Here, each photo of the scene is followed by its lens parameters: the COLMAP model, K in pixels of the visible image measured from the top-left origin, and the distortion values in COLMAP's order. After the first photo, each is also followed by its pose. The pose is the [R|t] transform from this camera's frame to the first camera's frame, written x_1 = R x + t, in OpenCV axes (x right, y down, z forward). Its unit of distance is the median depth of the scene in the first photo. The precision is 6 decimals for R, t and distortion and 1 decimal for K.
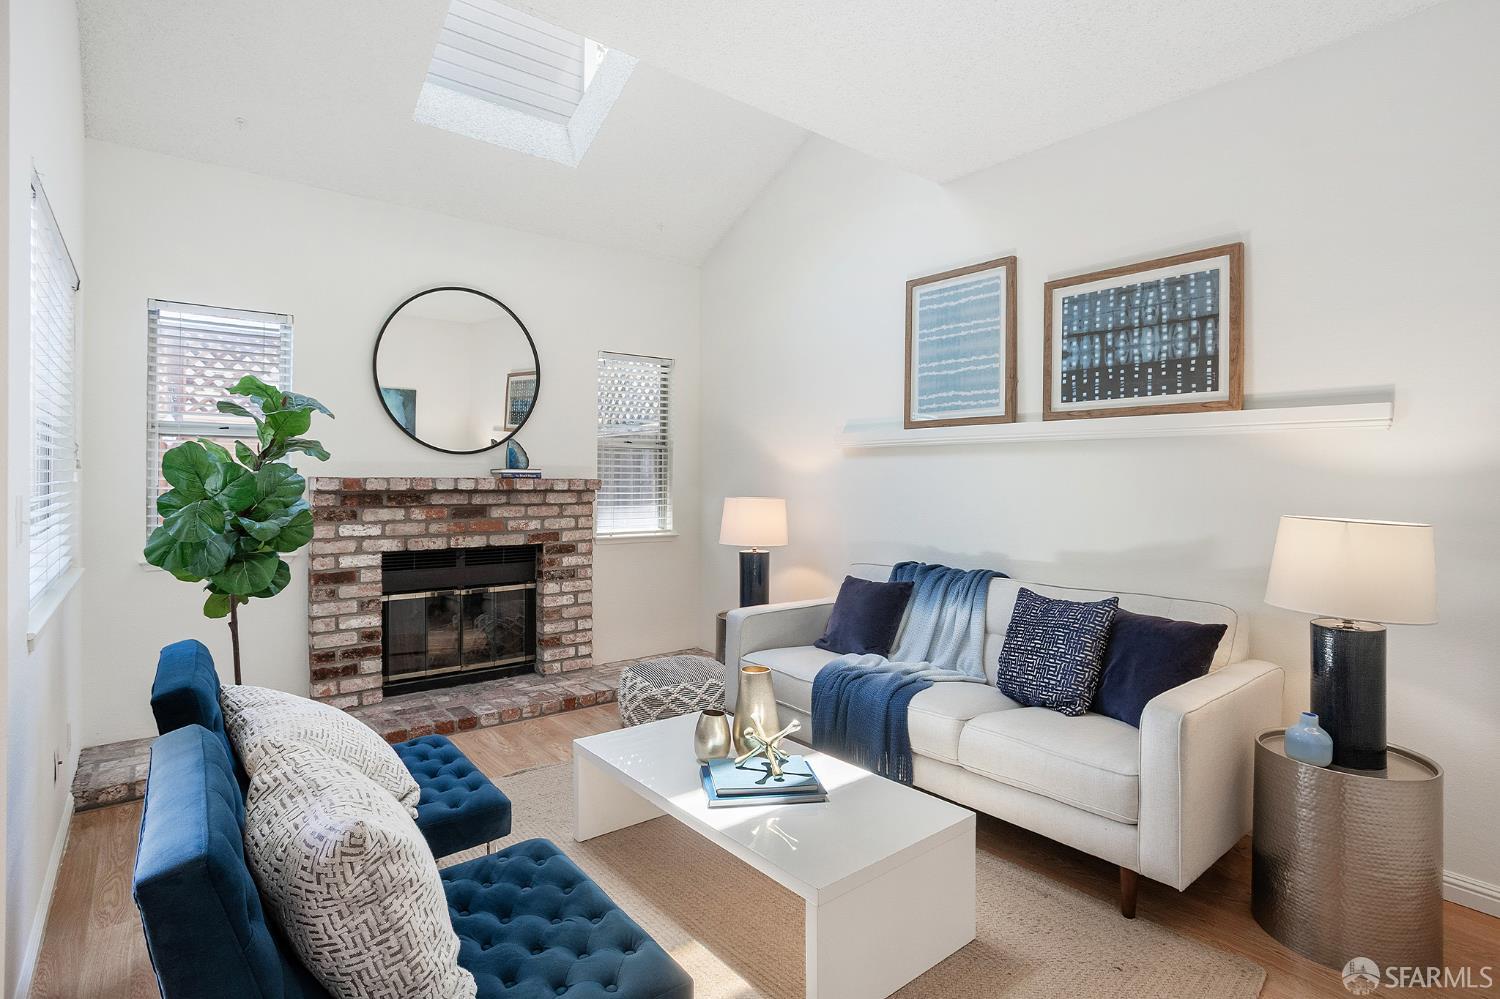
lens RADIAL K [[747.8, 0, 730.9], [0, 747.8, 477.0], [0, 0, 1]] dist [-0.052999, 0.028771]
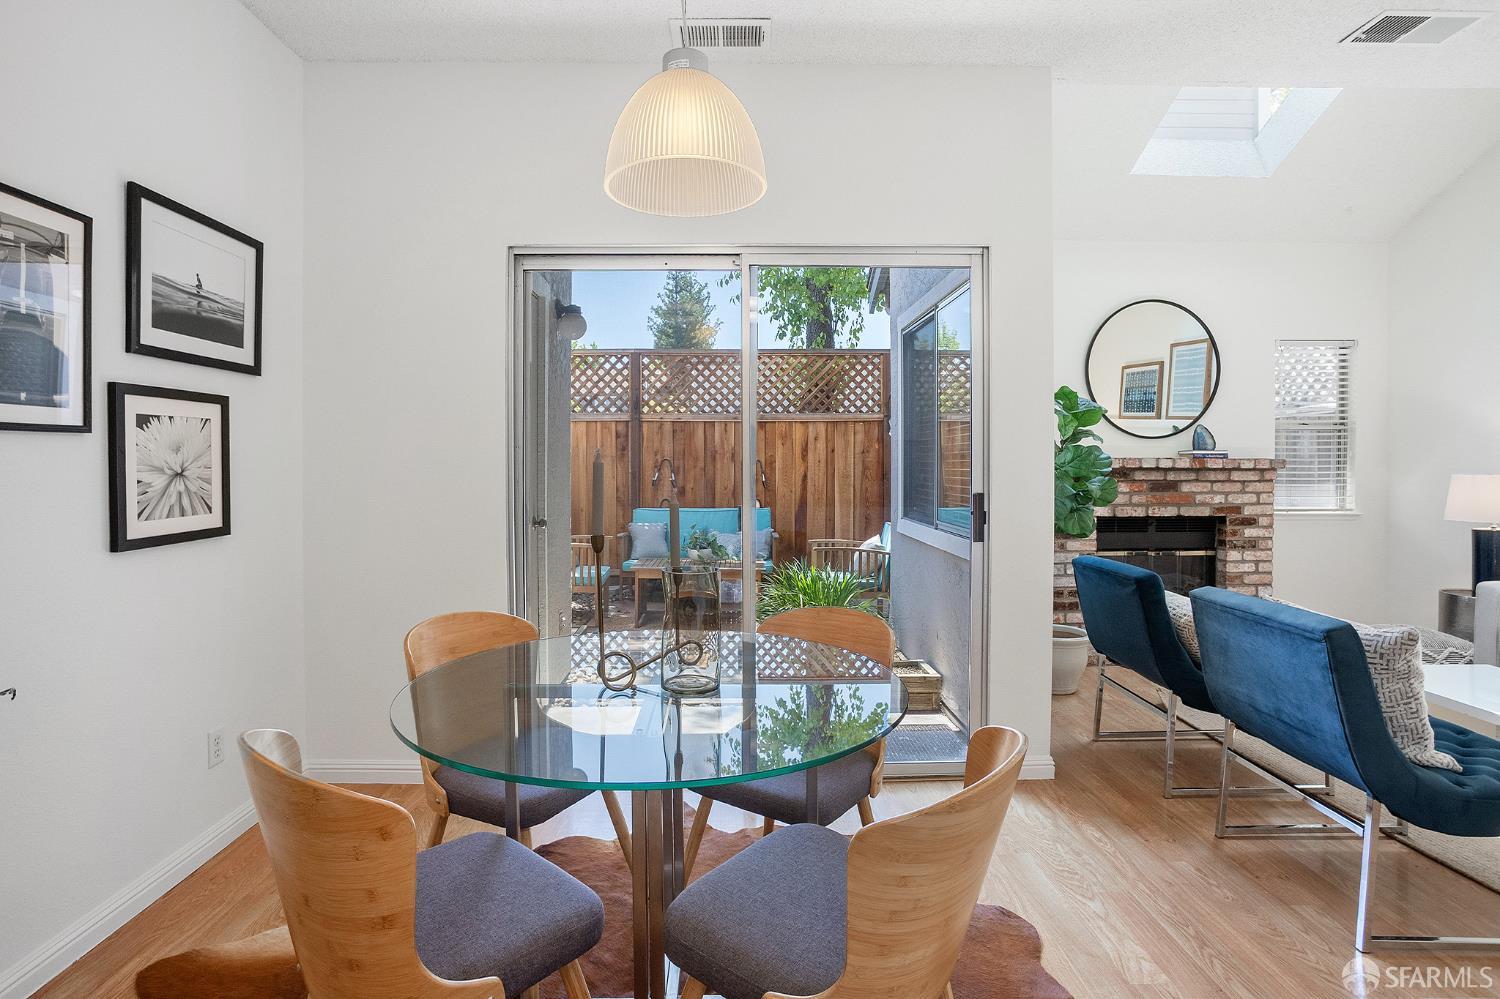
lens RADIAL K [[747.8, 0, 730.9], [0, 747.8, 477.0], [0, 0, 1]] dist [-0.052999, 0.028771]
pose [[0.795440, 0.002160, -0.606029, -0.205851], [0.005593, 0.999925, 0.010904, 0.016222], [0.606007, -0.012063, 0.795368, -0.406107]]
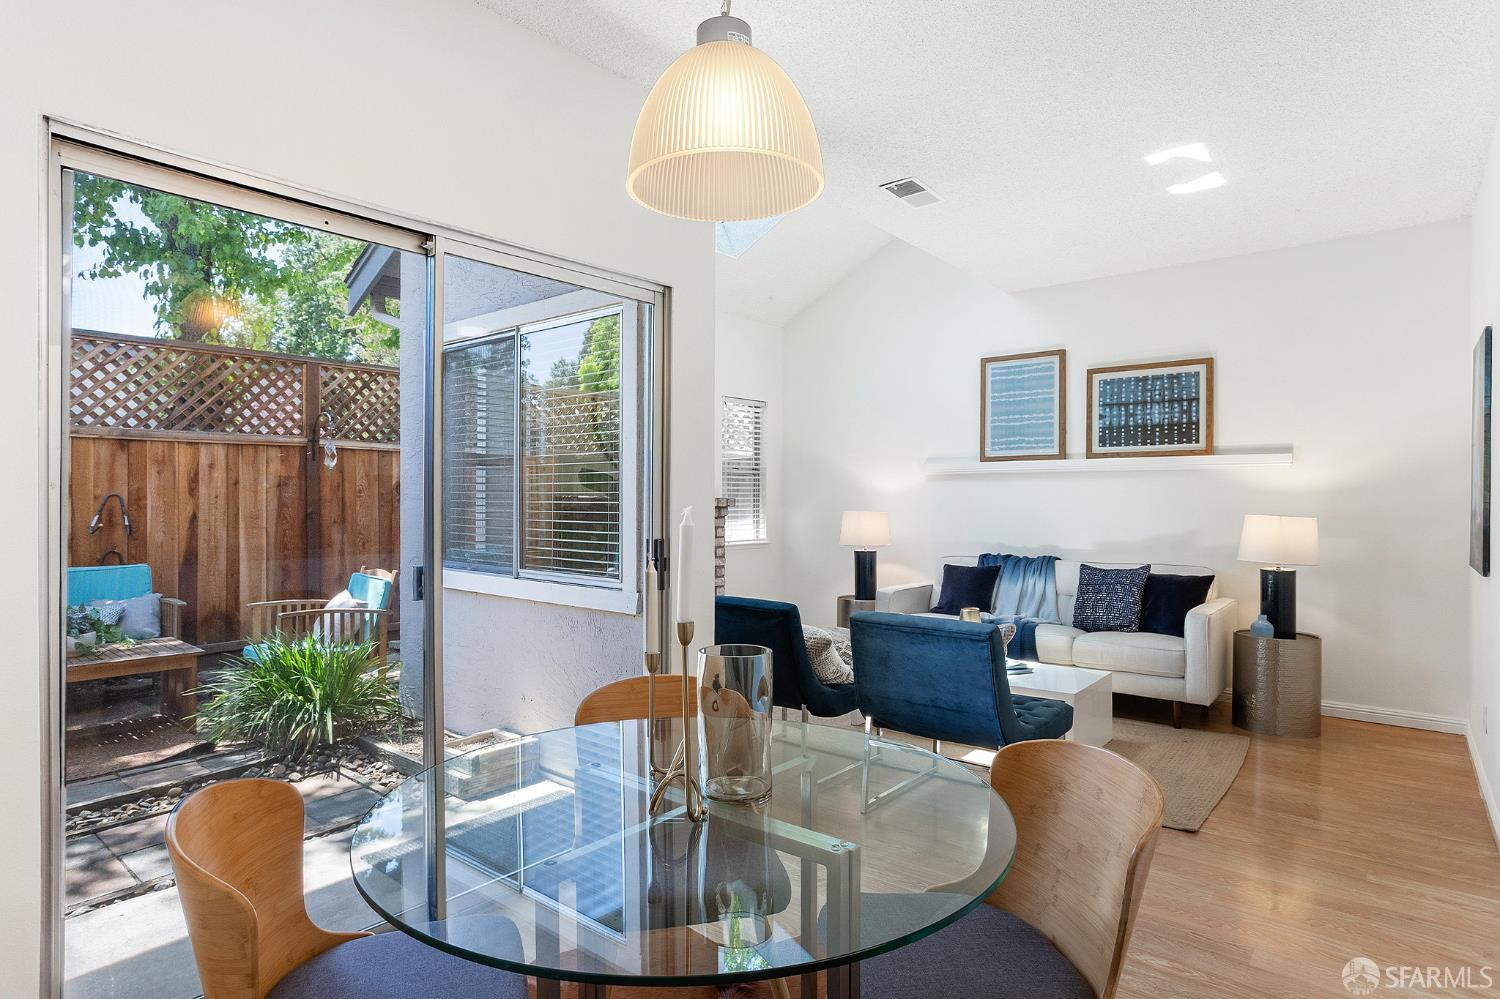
lens RADIAL K [[828.7, 0, 729.3], [0, 828.7, 499.2], [0, 0, 1]] dist [-0.002619, -0.022035]
pose [[0.981453, -0.004966, 0.191641, -0.550627], [0.004440, 0.999985, 0.003171, 0.000603], [-0.191653, -0.002262, 0.981460, -0.477919]]
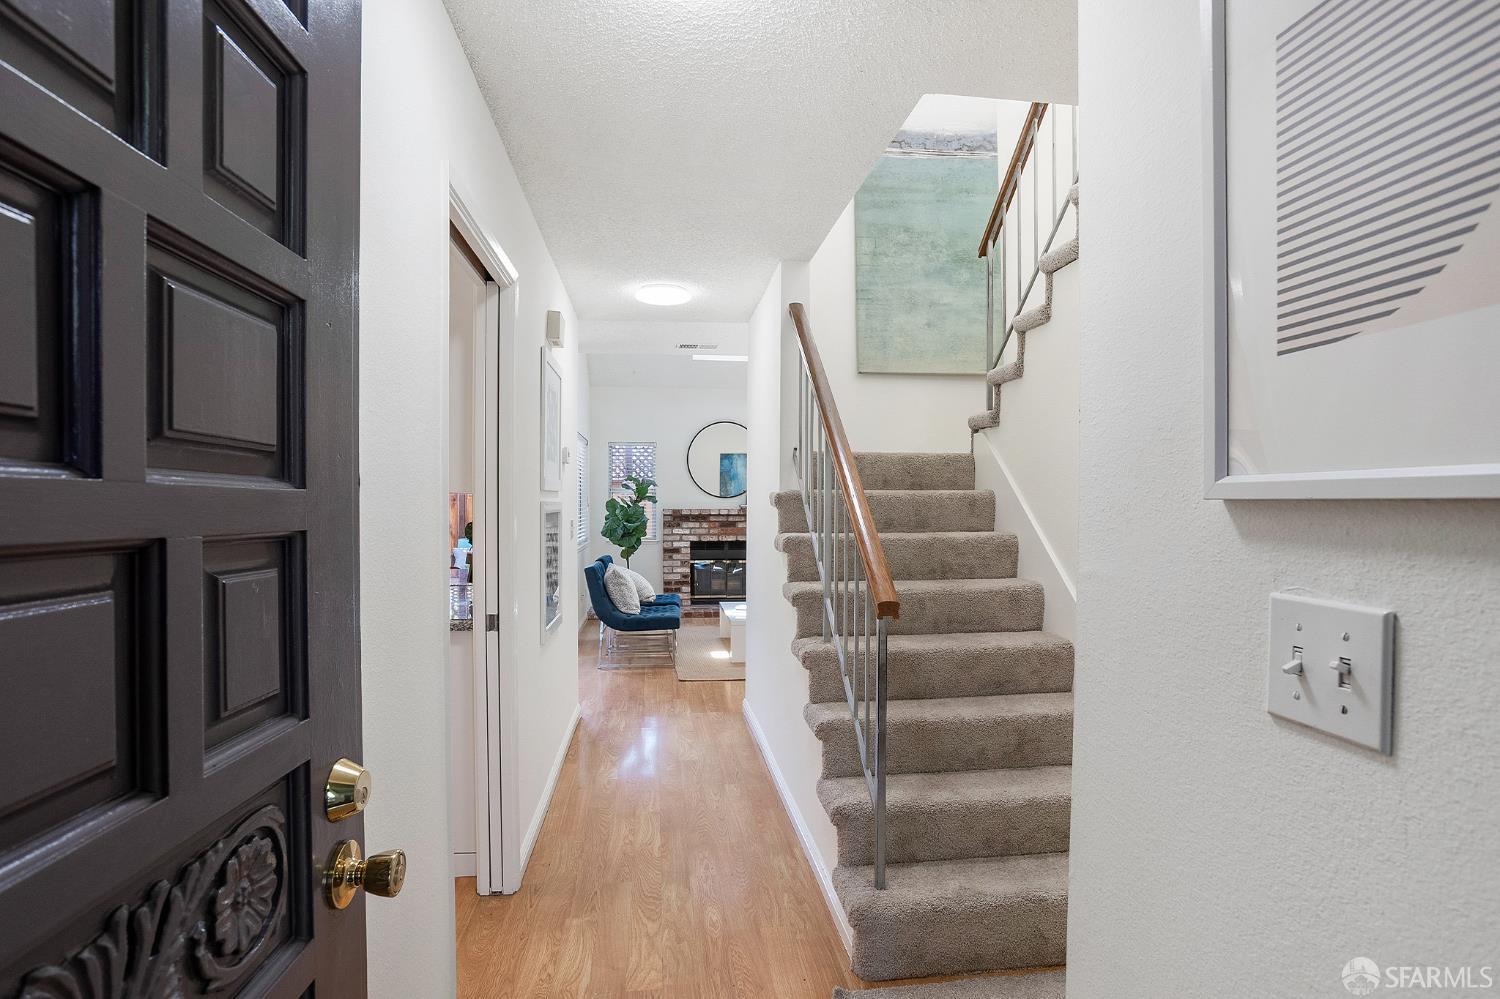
lens RADIAL K [[747.9, 0, 750.0], [0, 747.9, 499.5], [0, 0, 1]] dist [-0.050283, 0.040524]
pose [[0.853682, -0.010571, -0.520687, 0.944026], [0.006760, 0.999935, -0.009219, -0.006532], [0.520751, 0.004350, 0.853698, -0.942051]]
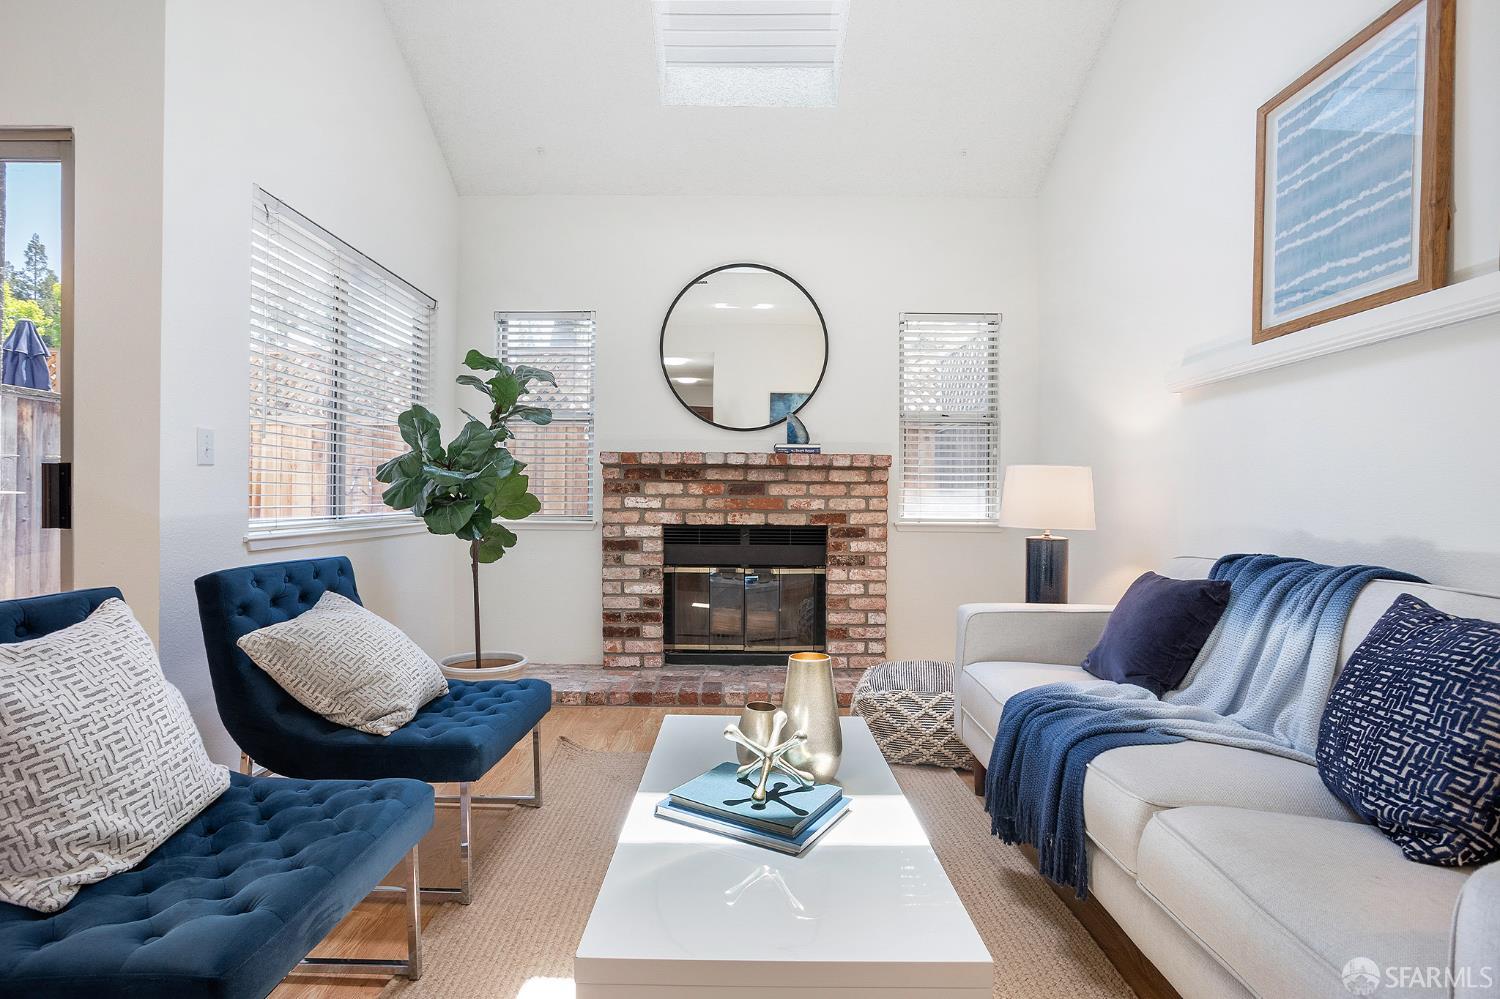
lens RADIAL K [[737.6, 0, 740.5], [0, 737.6, 493.6], [0, 0, 1]] dist [-0.059916, 0.038441]
pose [[0.781117, -0.002809, -0.624378, 0.275458], [-0.002467, 0.999968, -0.007585, 0.067313], [0.624379, 0.007465, 0.781086, 0.256840]]
